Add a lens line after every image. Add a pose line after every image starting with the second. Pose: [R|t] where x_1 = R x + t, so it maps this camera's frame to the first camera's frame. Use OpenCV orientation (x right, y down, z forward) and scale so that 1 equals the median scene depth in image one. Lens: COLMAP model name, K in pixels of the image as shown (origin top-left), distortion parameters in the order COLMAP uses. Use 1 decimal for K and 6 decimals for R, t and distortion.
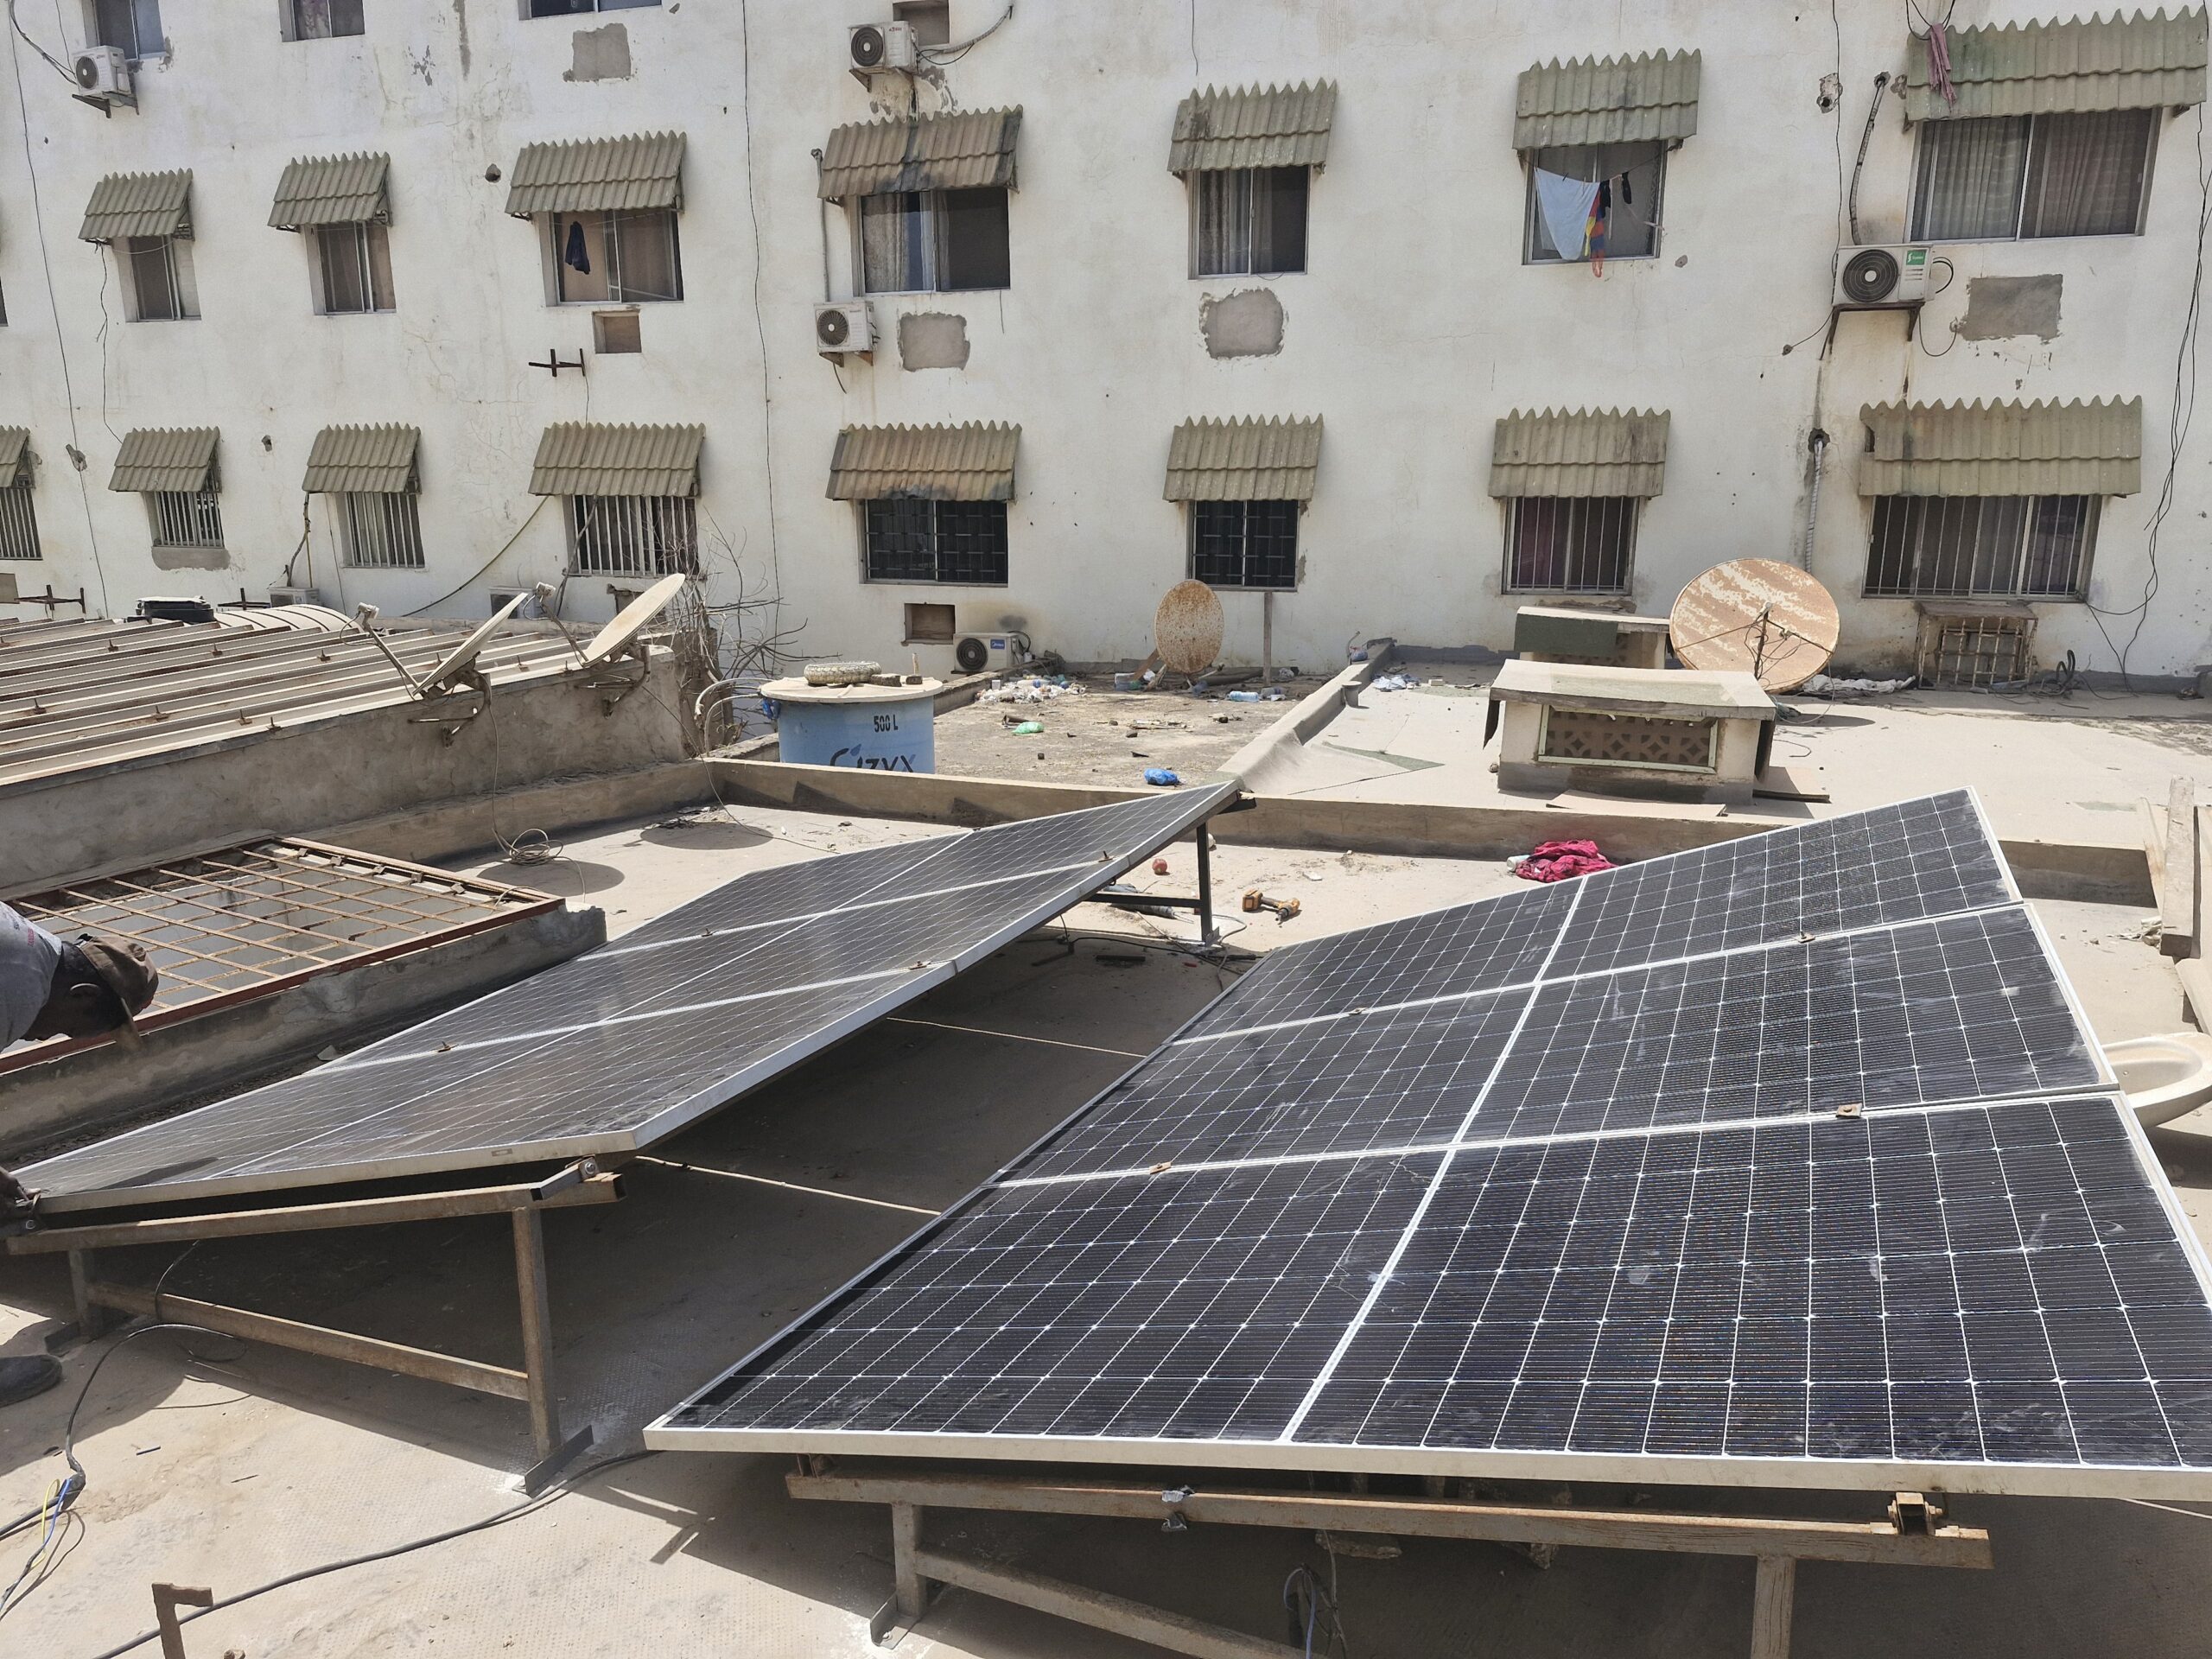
lens RADIAL K [[1542.0, 0, 1118.6], [0, 1542.0, 845.6], [0, 0, 1]] dist [0.066233, -0.068497]
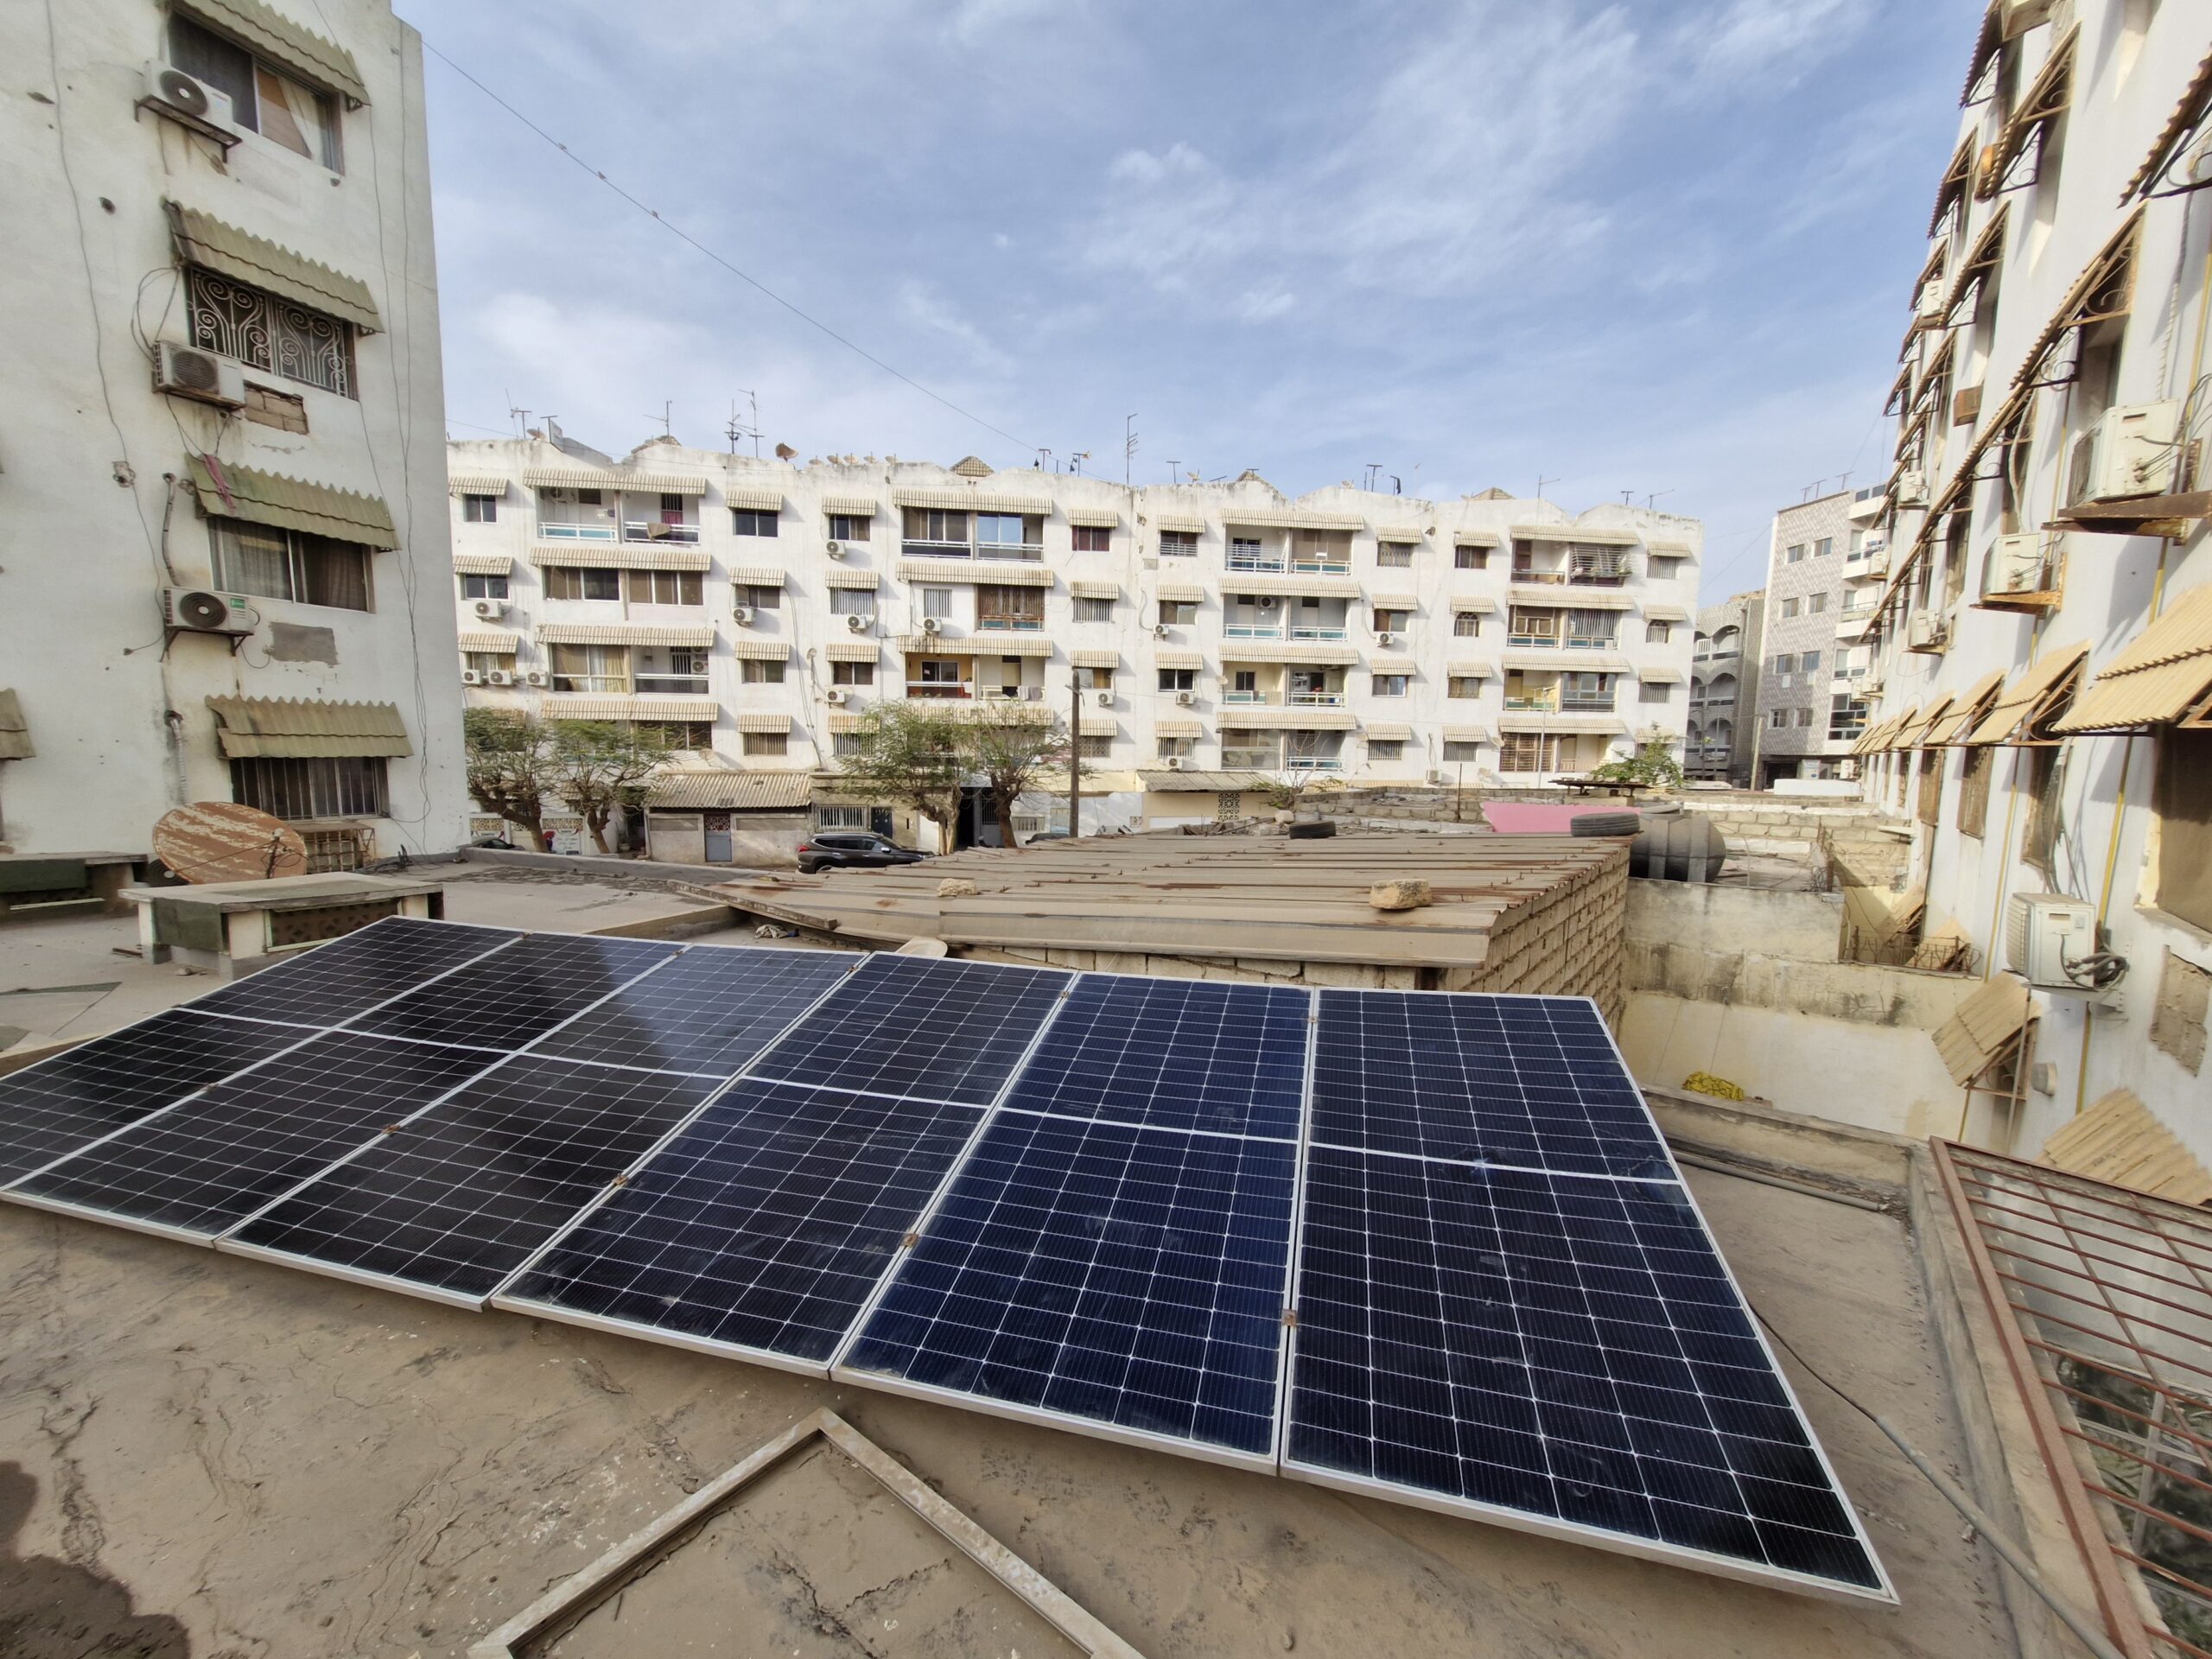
lens RADIAL K [[868.0, 0, 1102.6], [0, 868.0, 850.5], [0, 0, 1]] dist [0.004435, -0.001818]
pose [[0.081528, -0.111083, 0.990461, -0.284262], [0.219550, 0.971360, 0.090869, -0.035584], [-0.972189, 0.210047, 0.103581, 0.147433]]
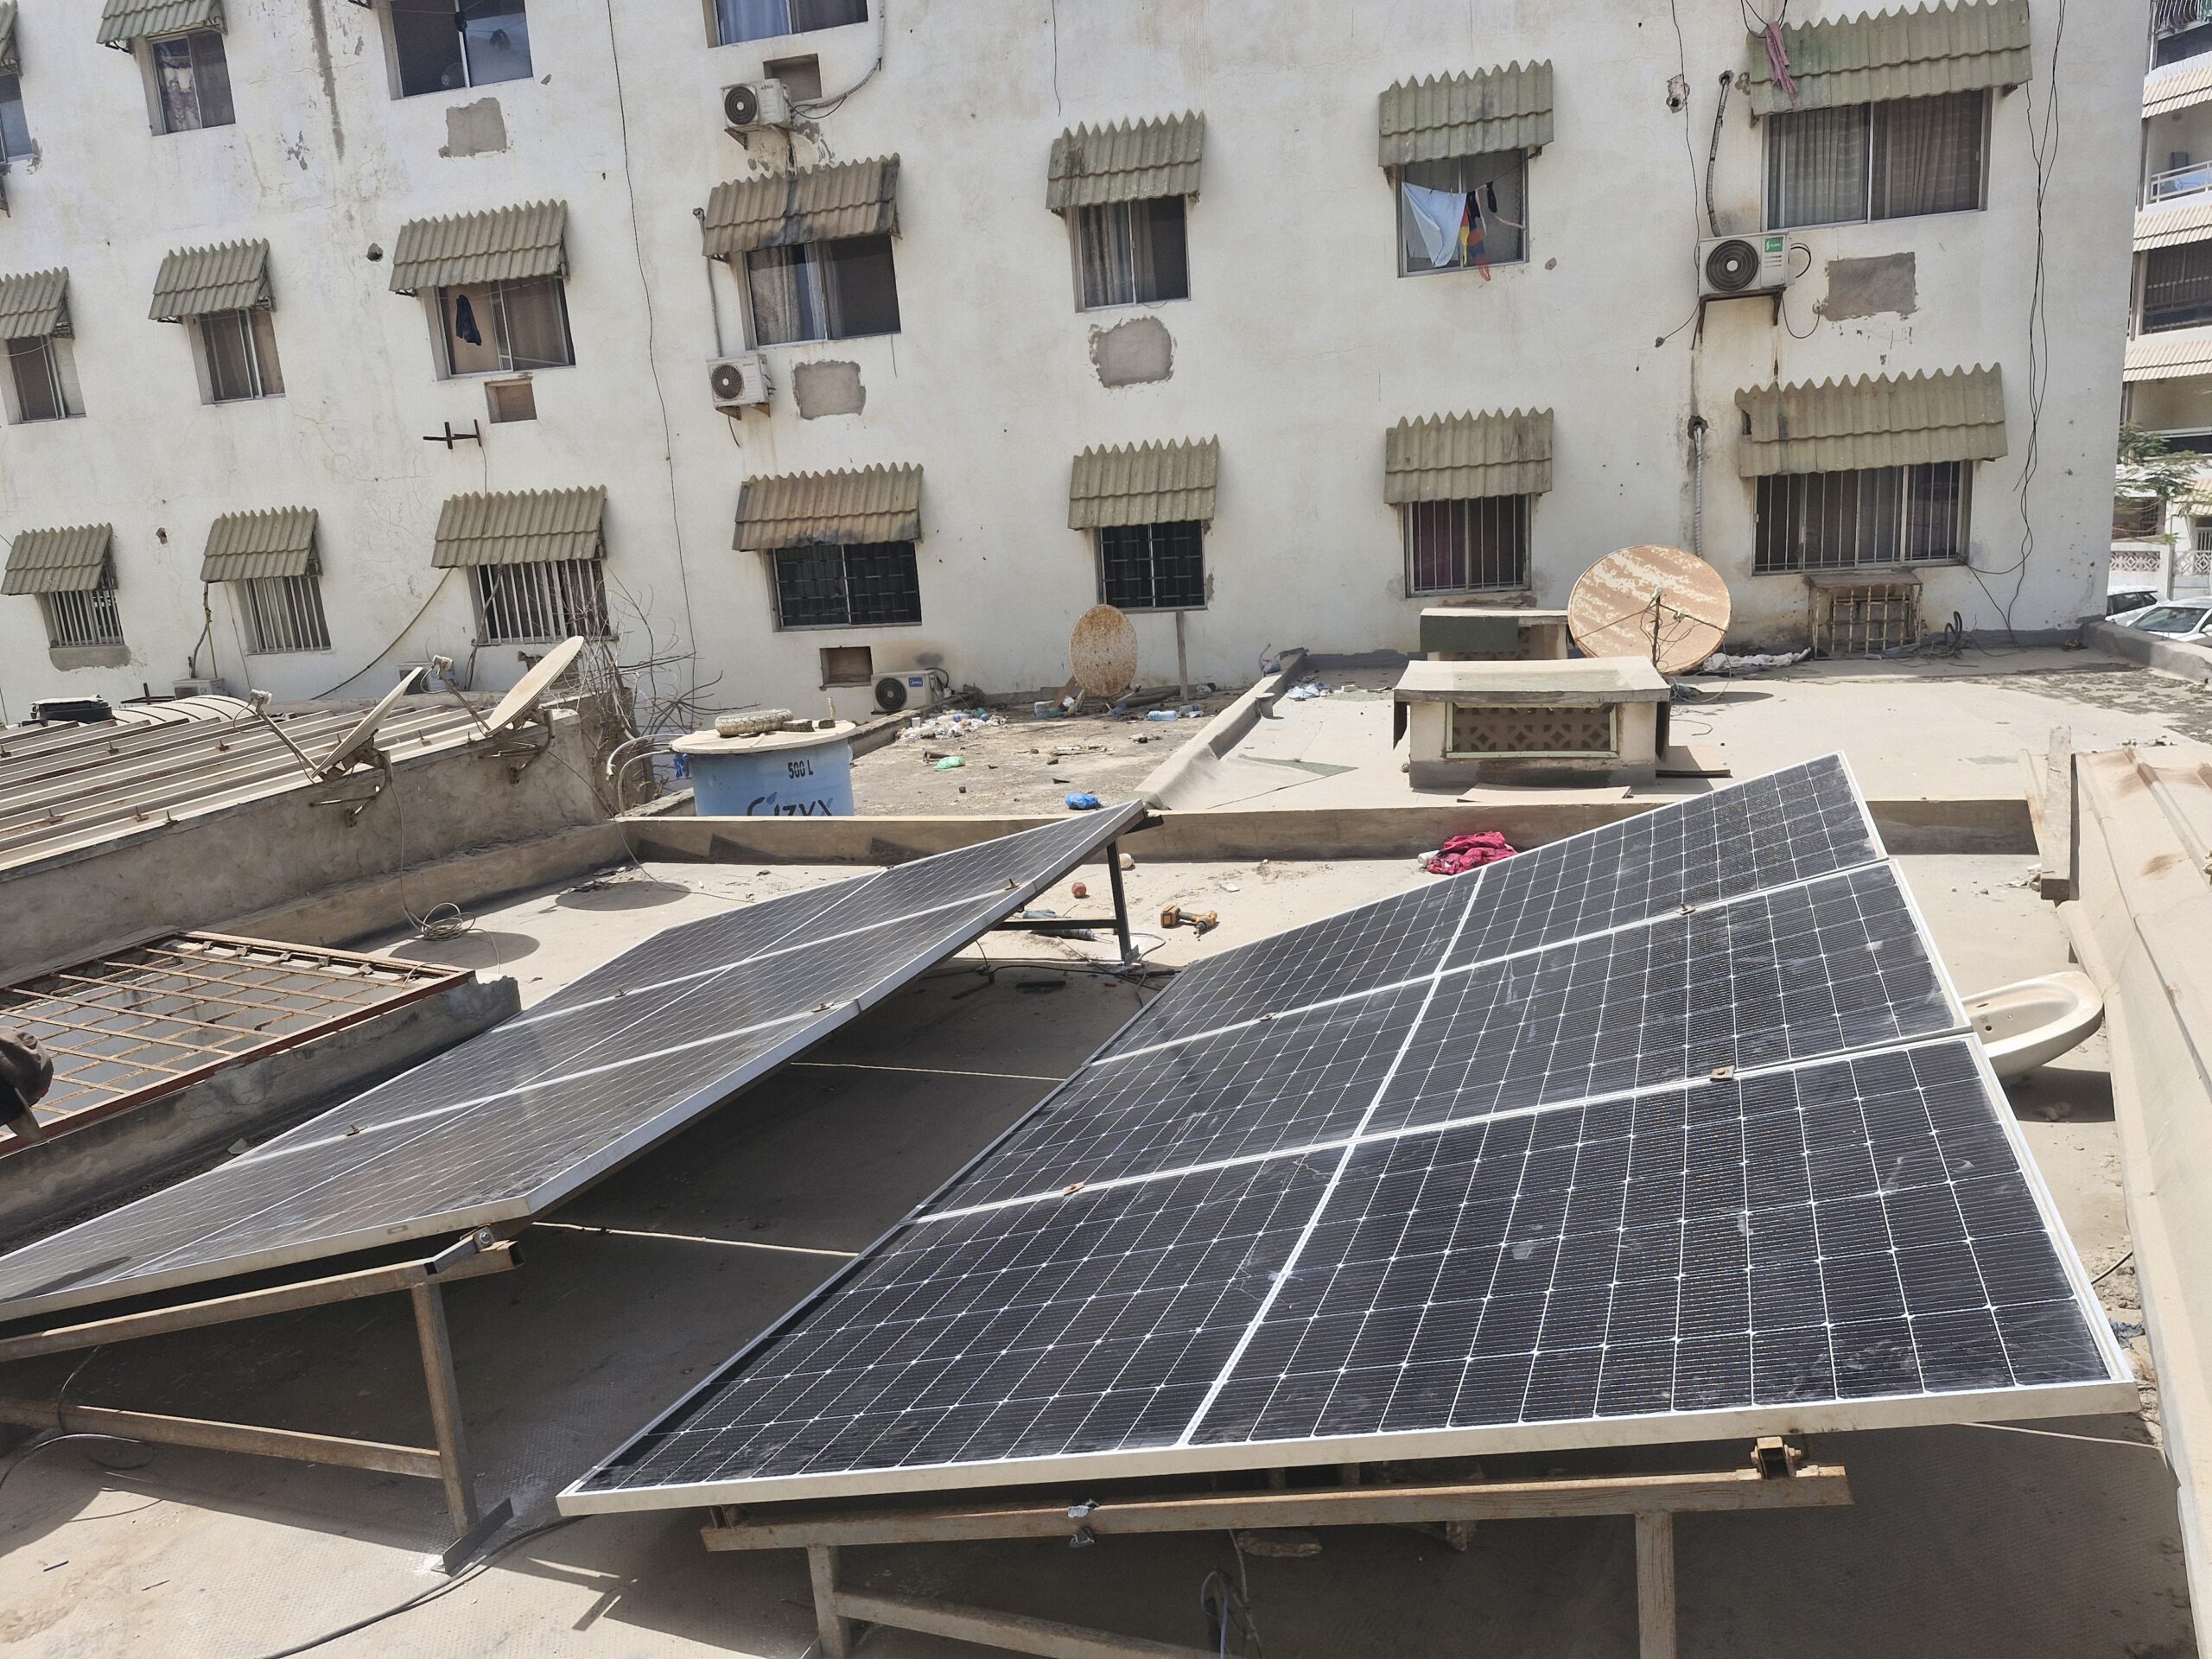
lens RADIAL K [[1542.0, 0, 1114.7], [0, 1542.0, 824.1], [0, 0, 1]] dist [0.066233, -0.068497]
pose [[0.996353, -0.077570, 0.035550, 0.009700], [0.078623, 0.996475, -0.029247, 0.000955], [-0.033156, 0.031935, 0.998940, -0.004026]]
